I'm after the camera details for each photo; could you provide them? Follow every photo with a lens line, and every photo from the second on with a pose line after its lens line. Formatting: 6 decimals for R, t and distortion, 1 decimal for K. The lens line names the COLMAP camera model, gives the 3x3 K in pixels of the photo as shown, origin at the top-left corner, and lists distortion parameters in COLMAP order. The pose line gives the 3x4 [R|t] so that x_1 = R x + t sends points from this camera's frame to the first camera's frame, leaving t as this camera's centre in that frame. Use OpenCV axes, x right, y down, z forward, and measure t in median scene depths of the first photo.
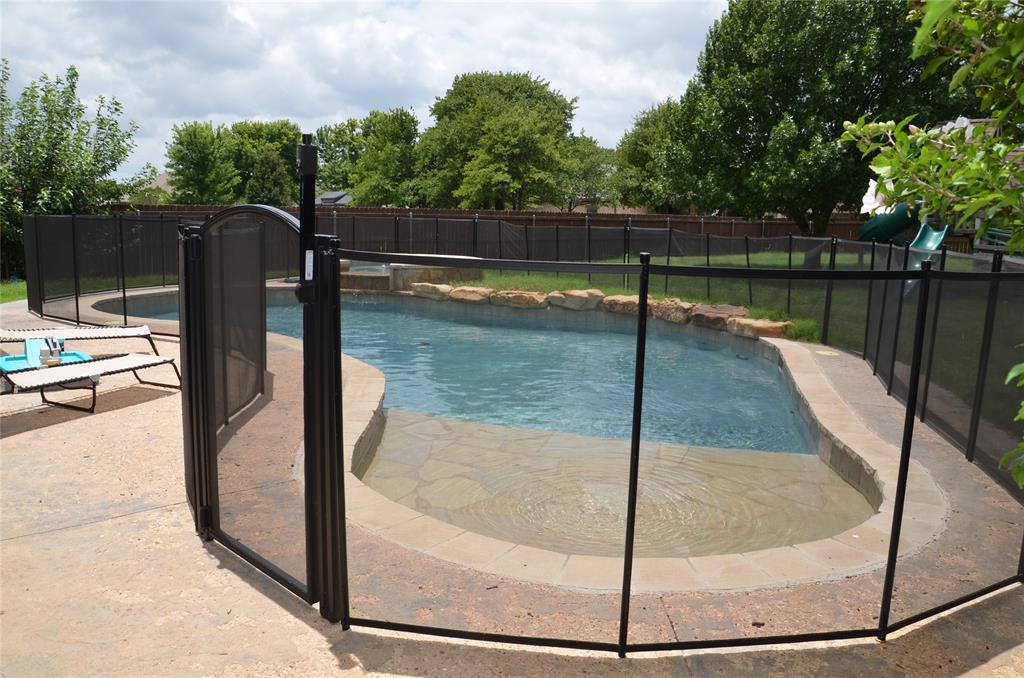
lens RADIAL K [[813.7, 0, 510.9], [0, 813.7, 339.7], [0, 0, 1]] dist [-0.116205, 0.061127]
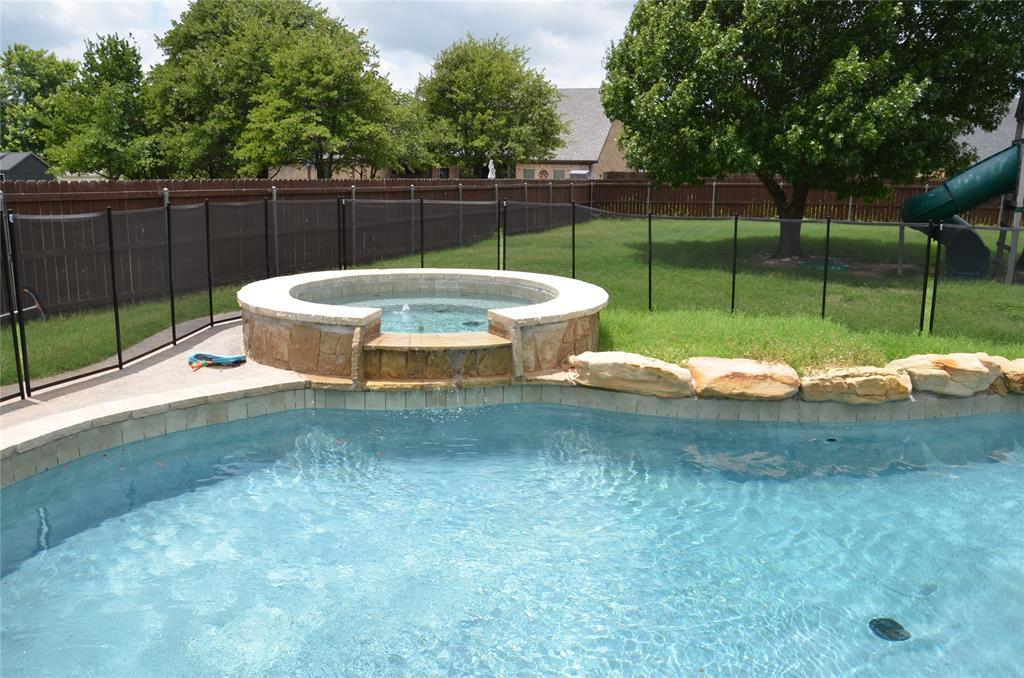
lens RADIAL K [[813.7, 0, 511.2], [0, 813.7, 337.4], [0, 0, 1]] dist [-0.116205, 0.061127]
pose [[0.911824, -0.089400, 0.400730, -0.142722], [0.070823, 0.995624, 0.060965, -0.046948], [-0.404427, -0.027208, 0.914165, 0.260068]]
